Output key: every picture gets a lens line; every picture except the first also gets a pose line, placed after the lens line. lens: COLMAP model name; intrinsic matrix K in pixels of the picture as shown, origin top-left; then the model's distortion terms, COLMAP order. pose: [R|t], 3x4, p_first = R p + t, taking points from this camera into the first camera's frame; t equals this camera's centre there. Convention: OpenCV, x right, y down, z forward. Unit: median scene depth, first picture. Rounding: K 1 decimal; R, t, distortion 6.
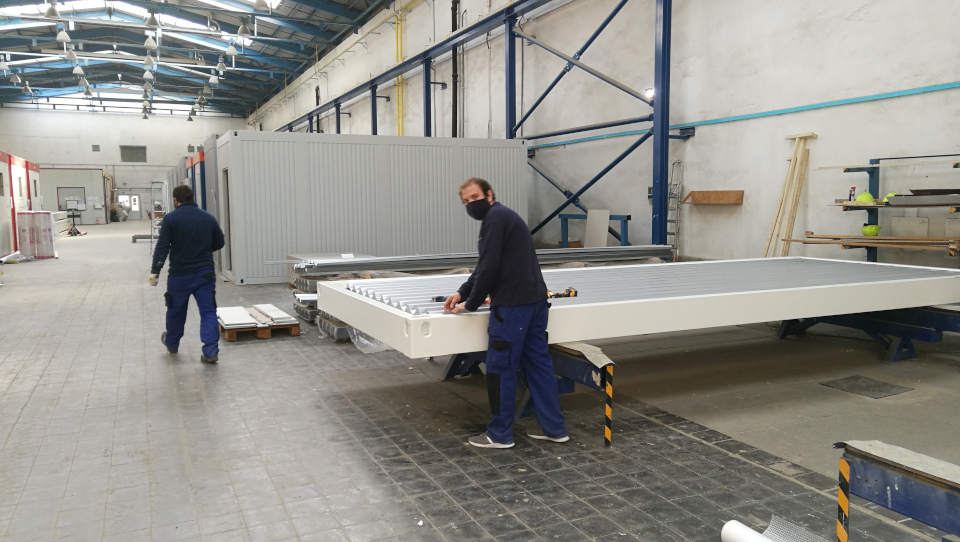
lens RADIAL K [[741.5, 0, 480.2], [0, 741.5, 270.8], [0, 0, 1]] dist [0.027122, 0.002311]
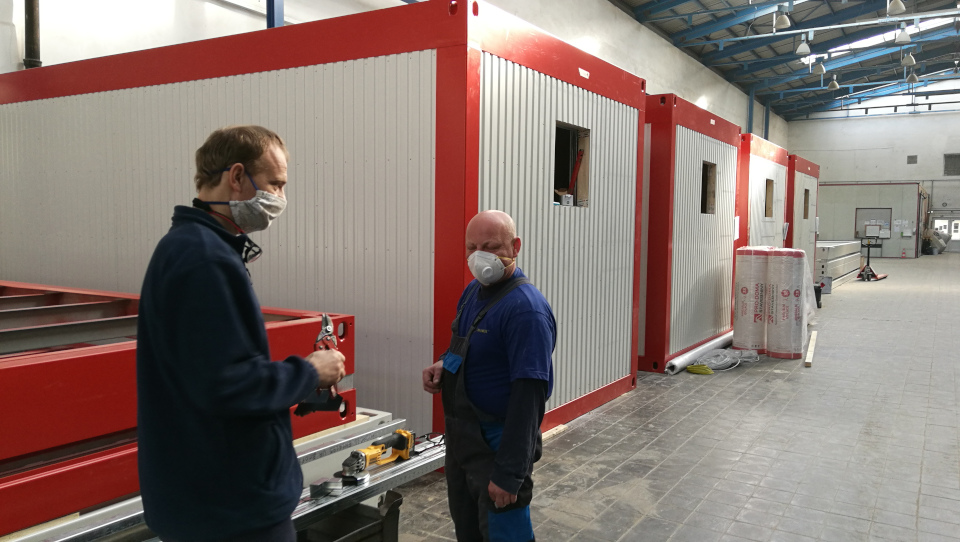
lens RADIAL K [[741.5, 0, 480.4], [0, 741.5, 270.9], [0, 0, 1]] dist [0.027122, 0.002311]
pose [[0.552264, 0.072140, -0.830542, -0.111679], [-0.099049, 0.994870, 0.020551, -0.020248], [0.827764, 0.070914, 0.556576, 0.212174]]
